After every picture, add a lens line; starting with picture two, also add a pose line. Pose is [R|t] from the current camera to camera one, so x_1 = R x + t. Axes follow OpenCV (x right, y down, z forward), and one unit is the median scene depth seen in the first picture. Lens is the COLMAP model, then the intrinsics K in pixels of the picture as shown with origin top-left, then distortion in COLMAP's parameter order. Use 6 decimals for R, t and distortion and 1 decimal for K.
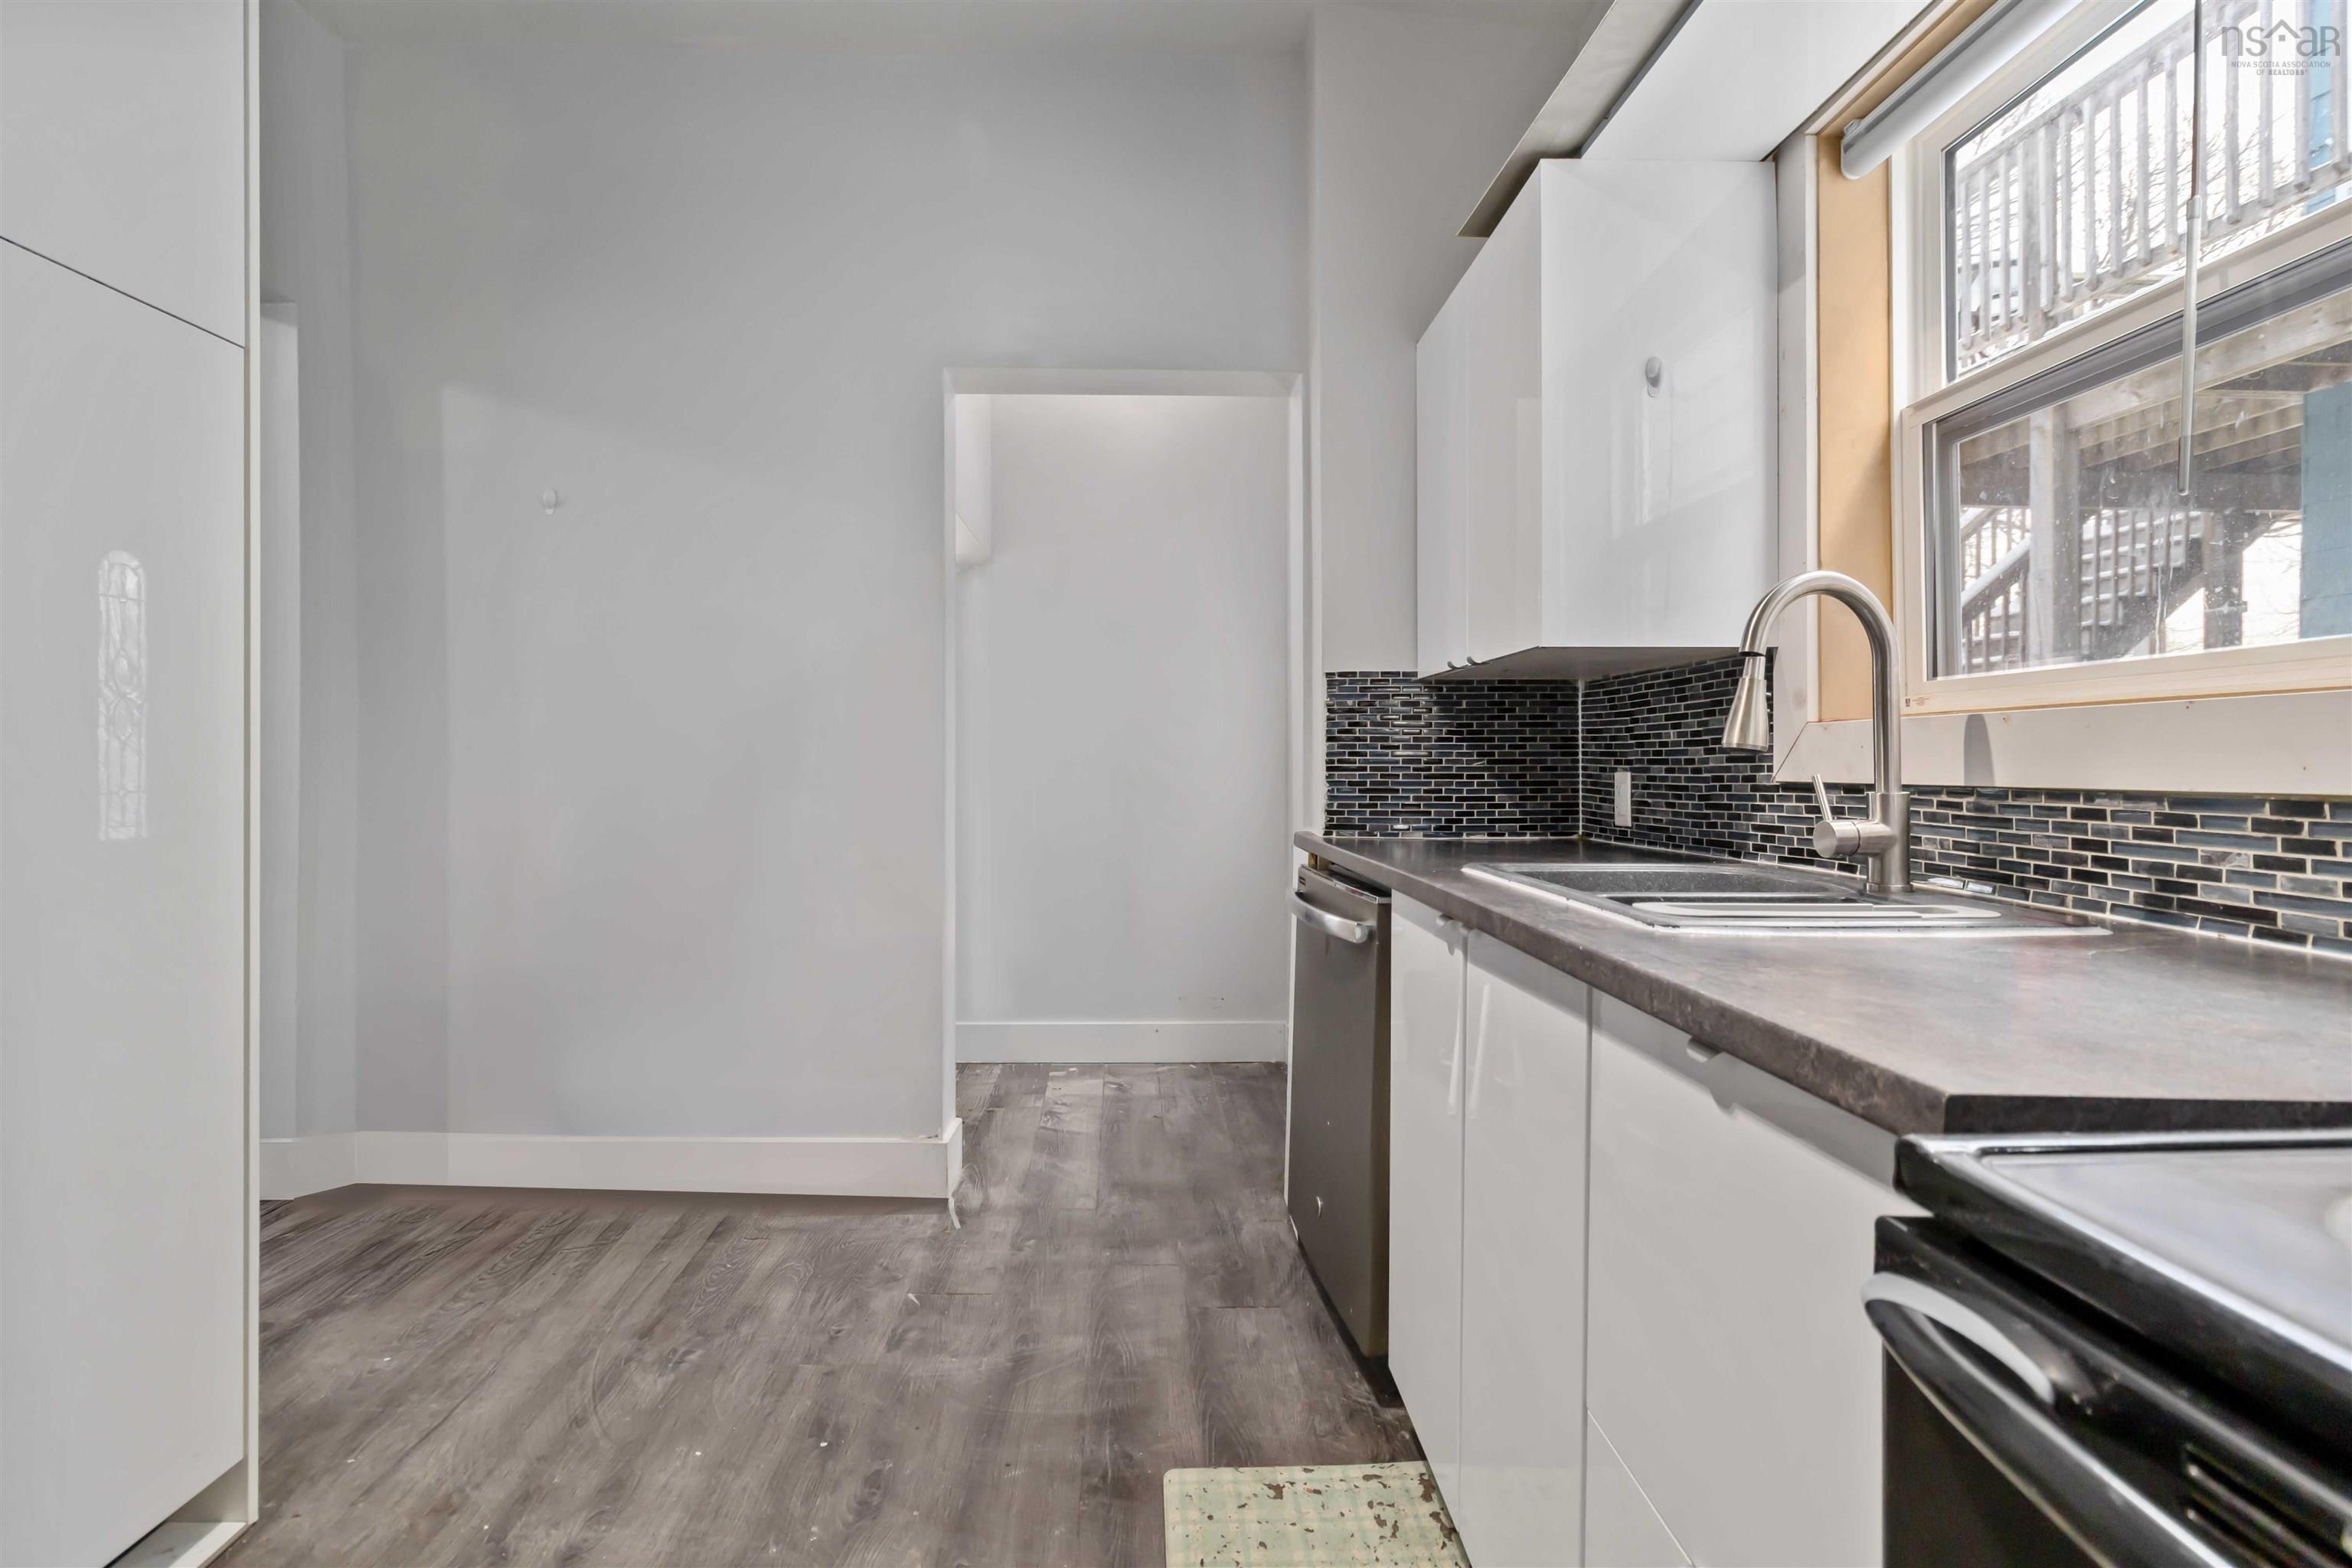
lens RADIAL K [[1105.3, 0, 1178.4], [0, 1105.3, 766.3], [0, 0, 1]] dist [0.003231, 0.000750]
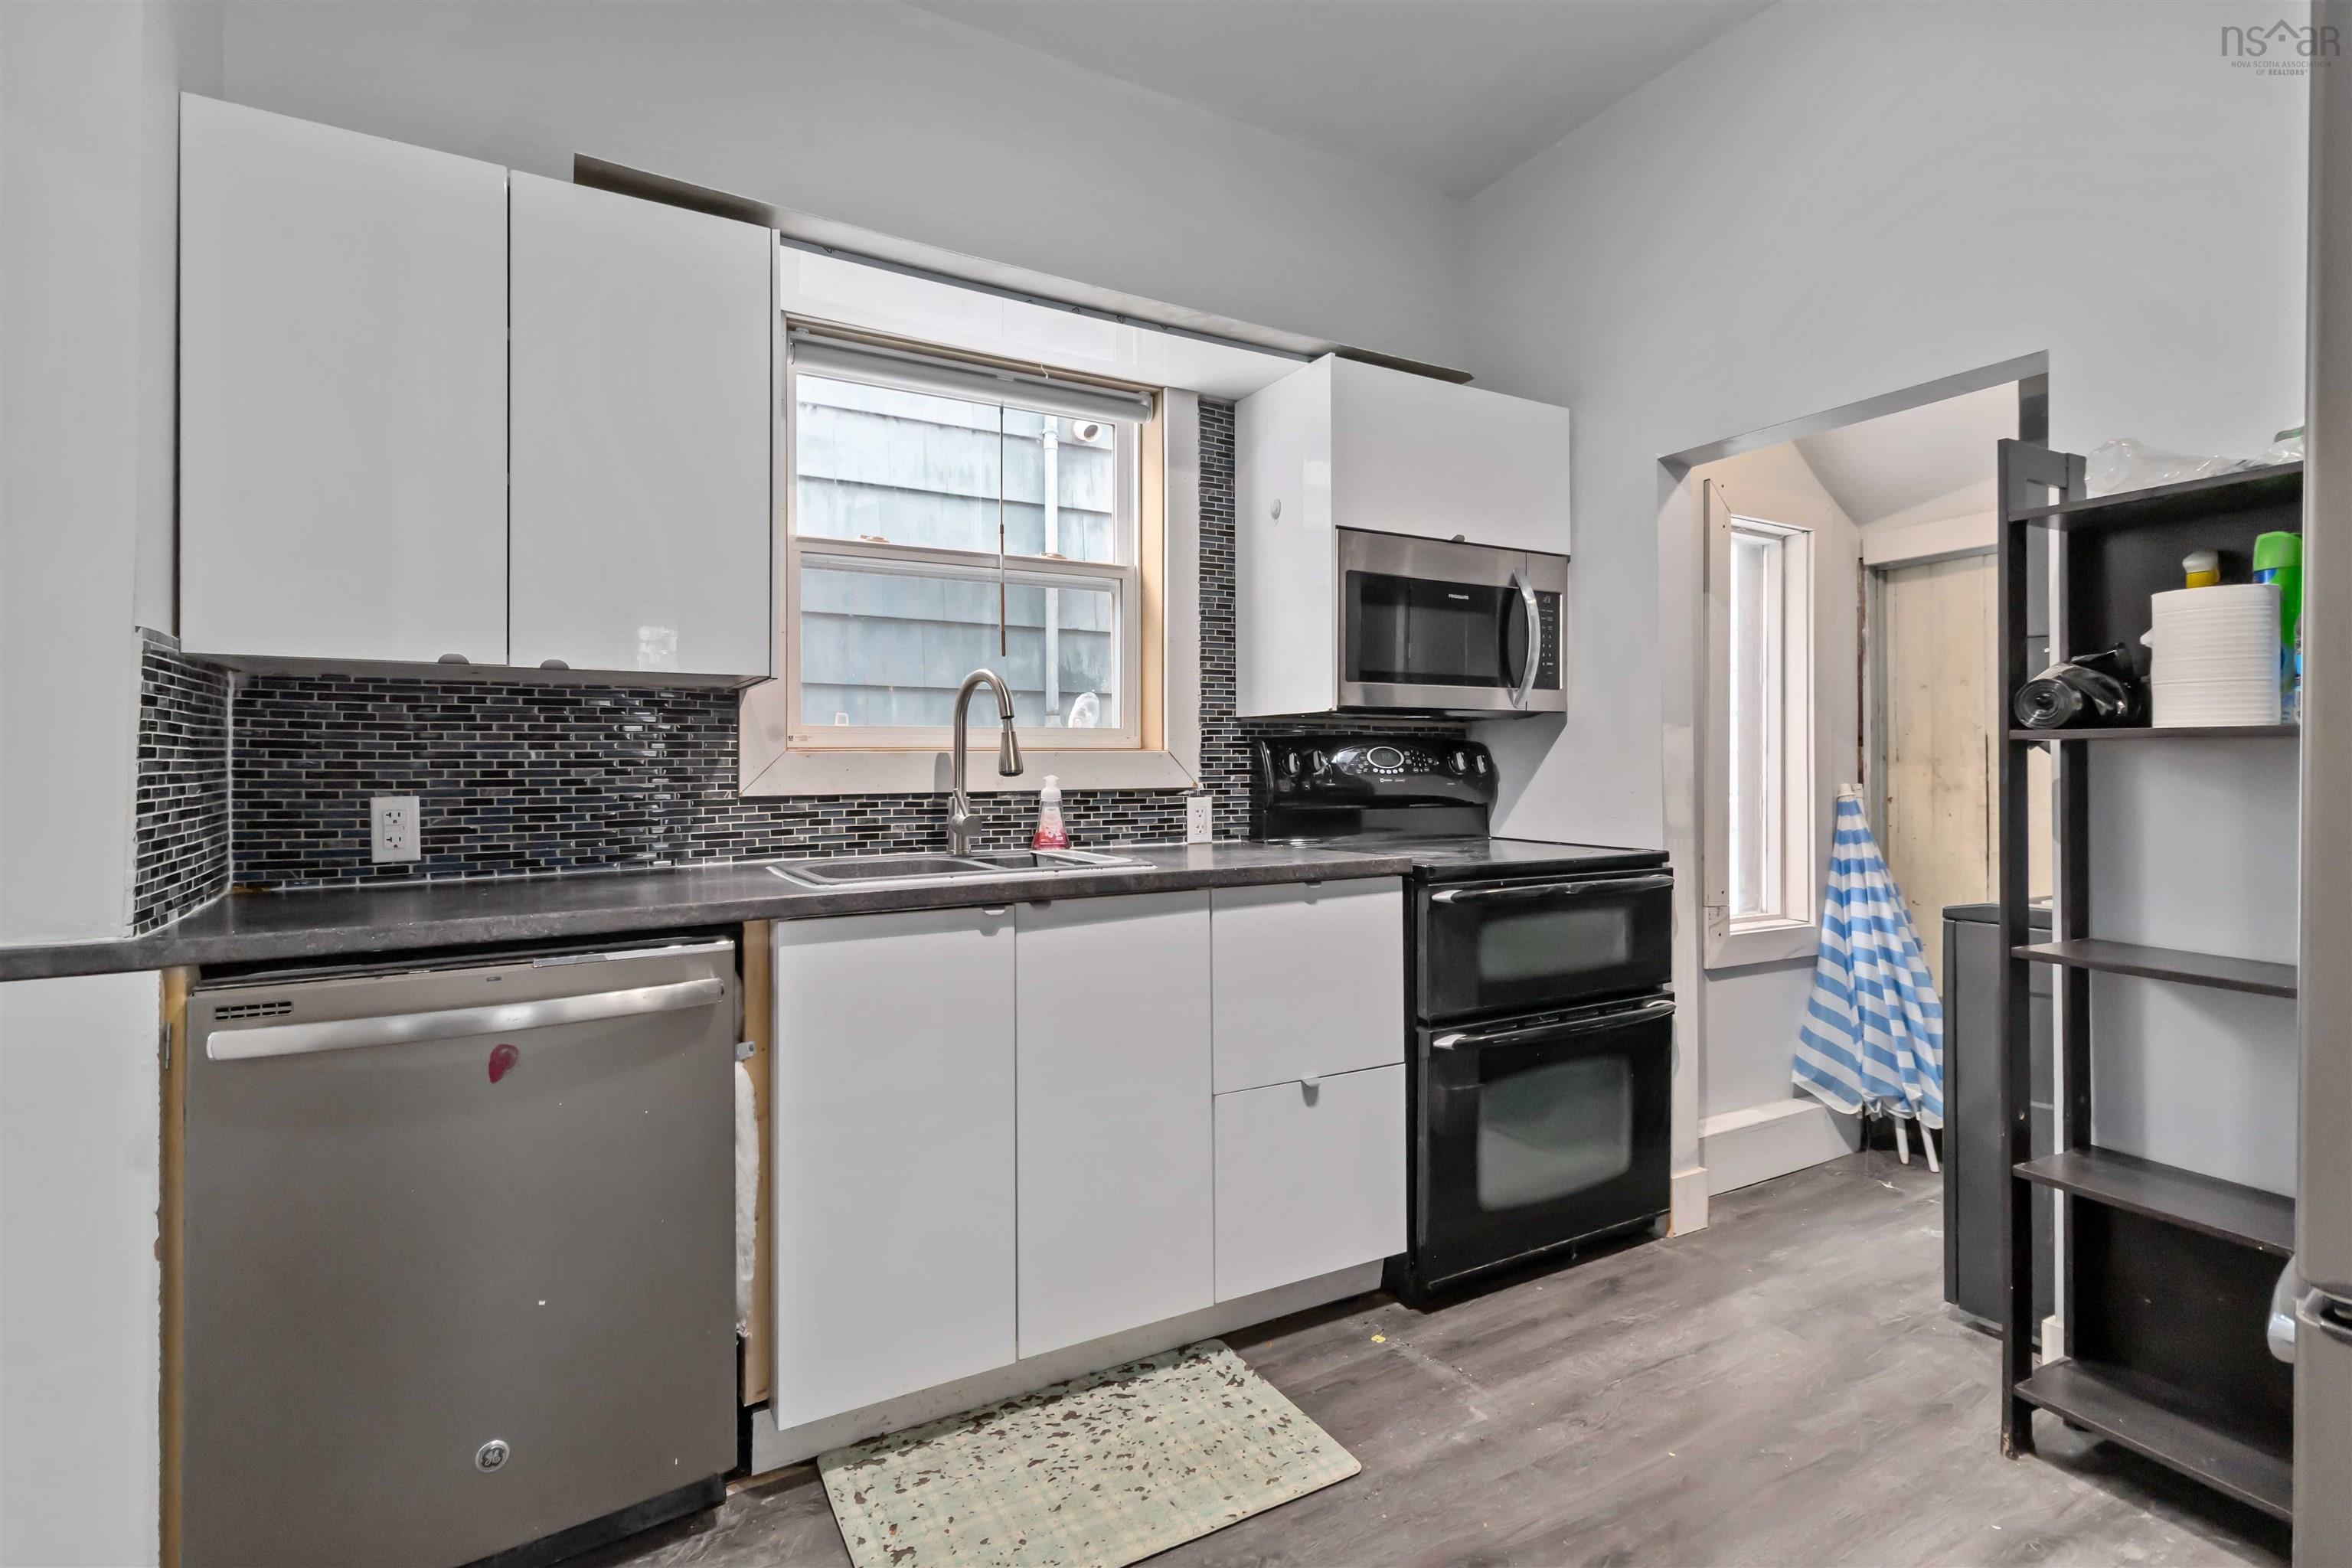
lens RADIAL K [[1105.3, 0, 1178.3], [0, 1105.3, 762.0], [0, 0, 1]] dist [0.003231, 0.000750]
pose [[-0.464100, -0.001616, 0.885781, -0.568198], [0.004930, 0.999978, 0.004407, -0.020301], [-0.885769, 0.006413, -0.464082, 0.805280]]
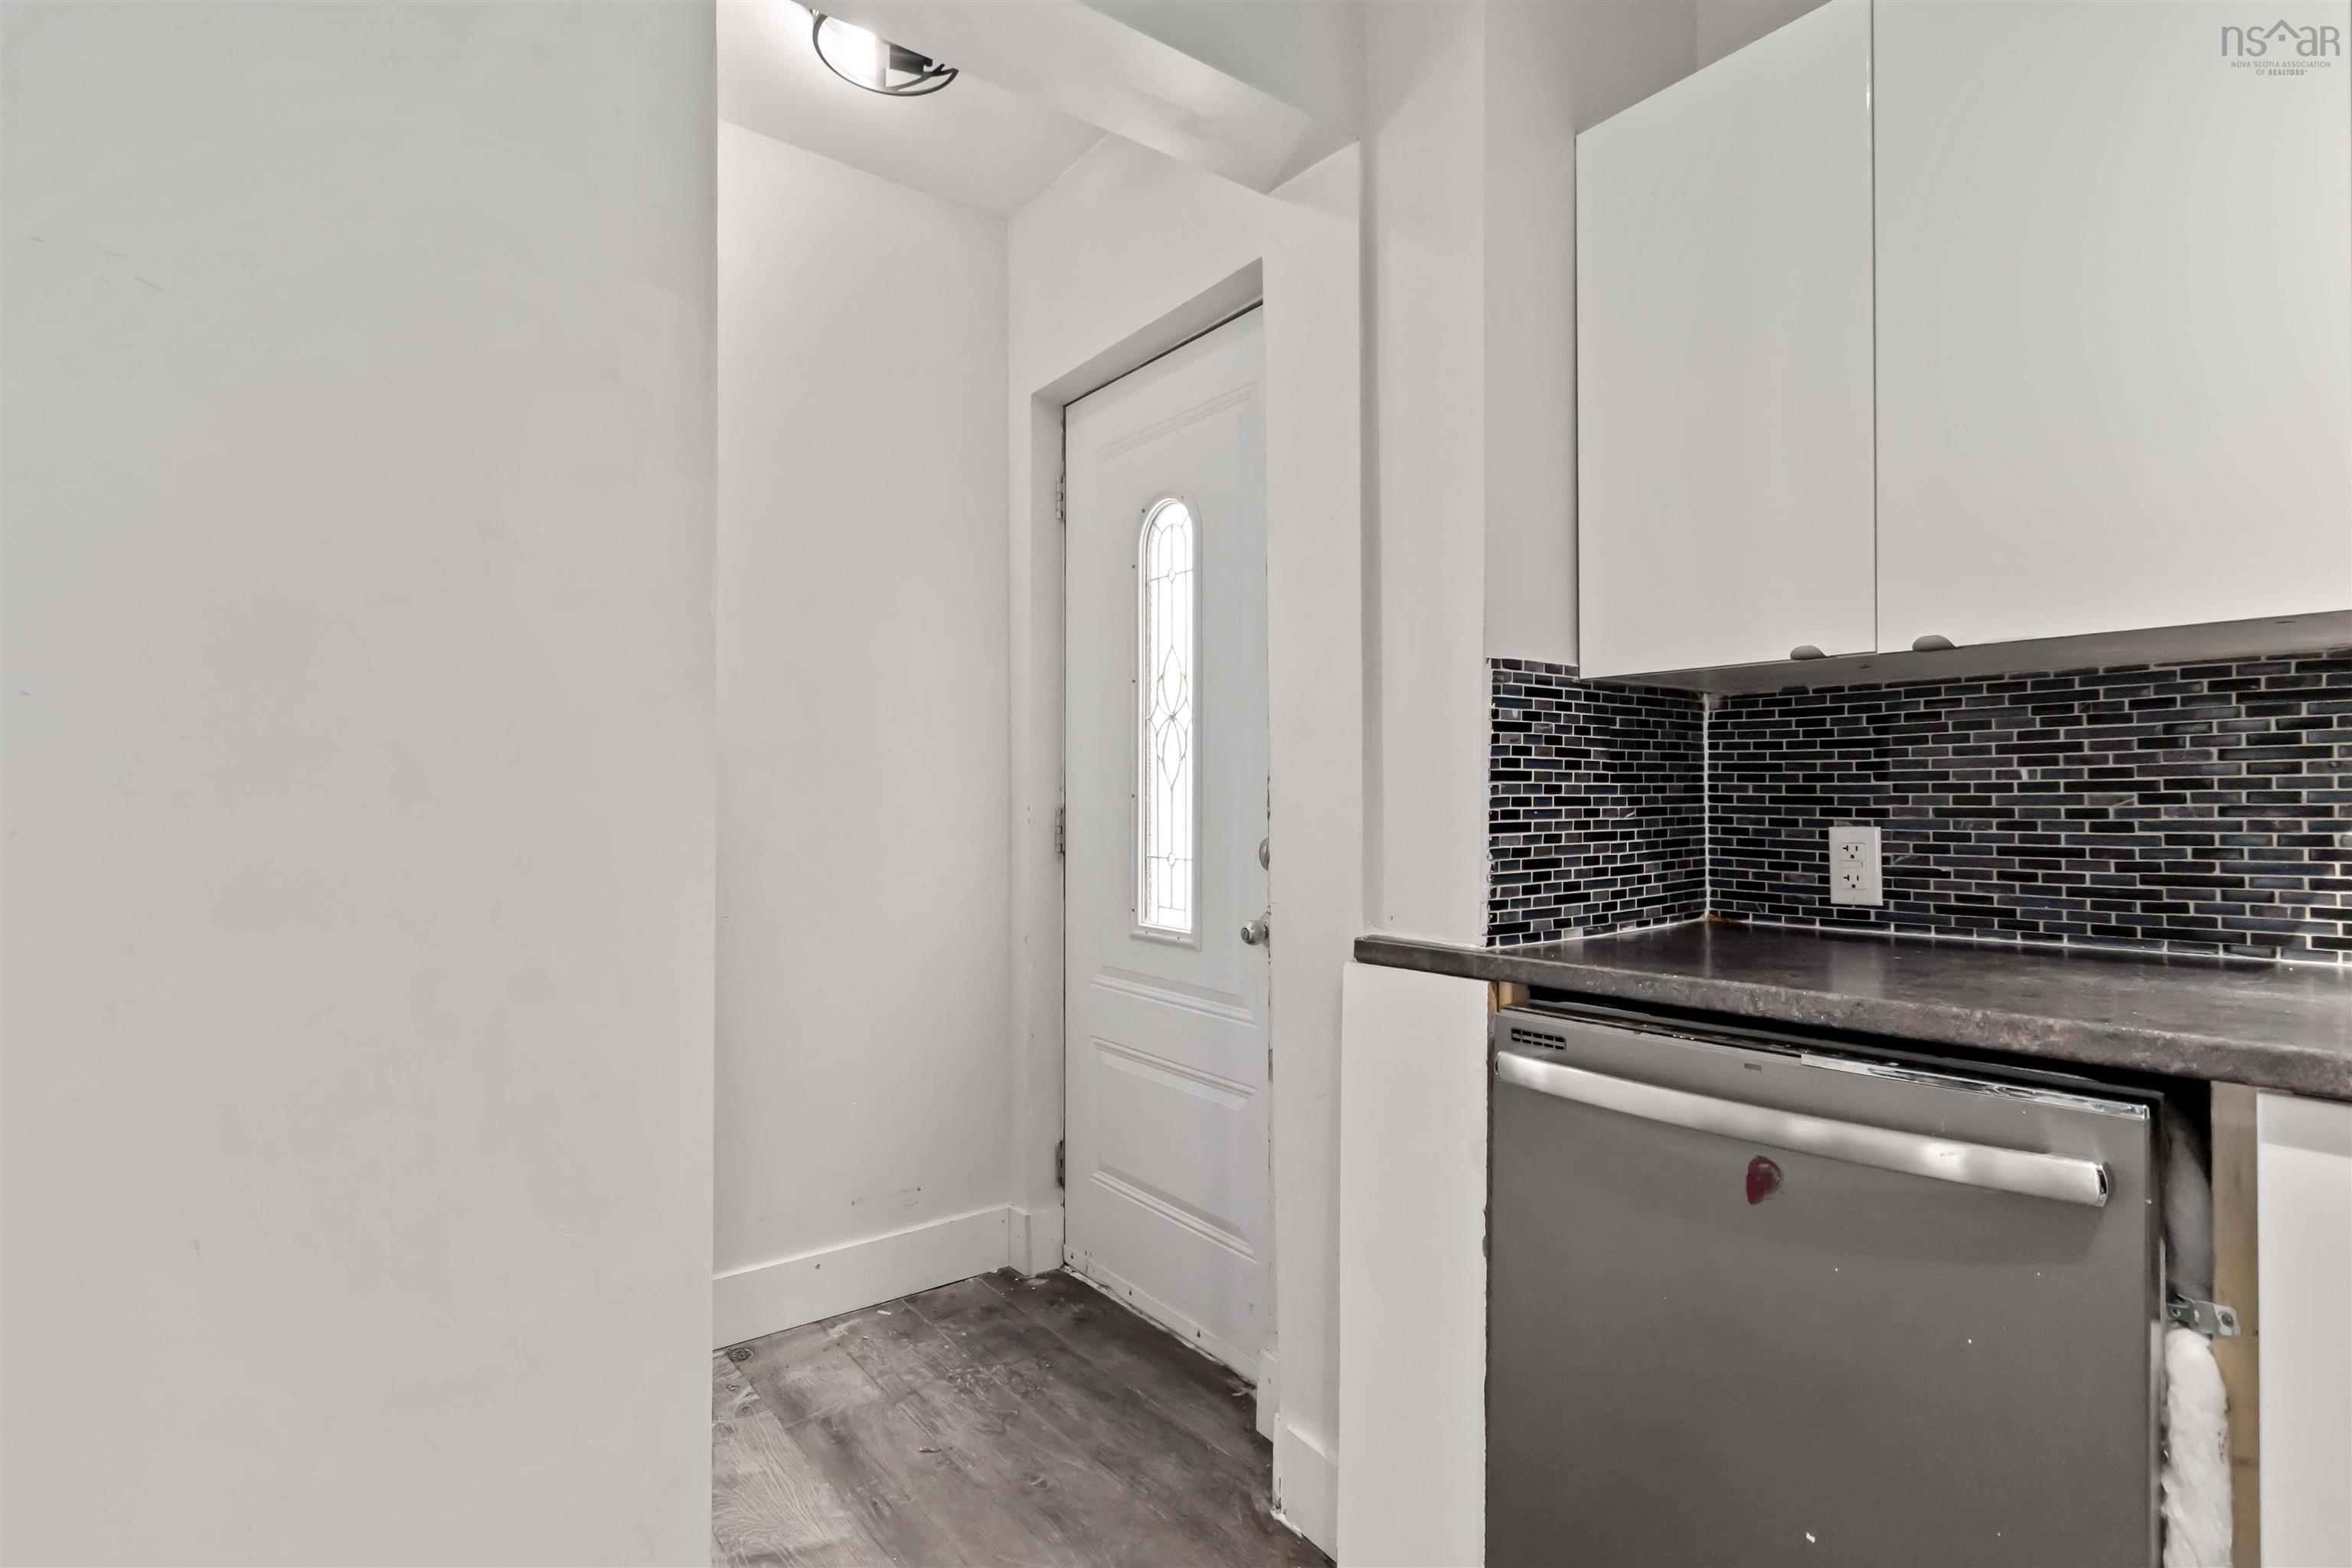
lens RADIAL K [[1141.4, 0, 1165.4], [0, 1141.4, 783.7], [0, 0, 1]] dist [-0.005216, -0.000760]
pose [[0.822692, 0.003214, 0.568479, -0.336120], [0.006334, 0.999870, -0.014819, -0.013117], [-0.568453, 0.015792, 0.822564, 0.612471]]
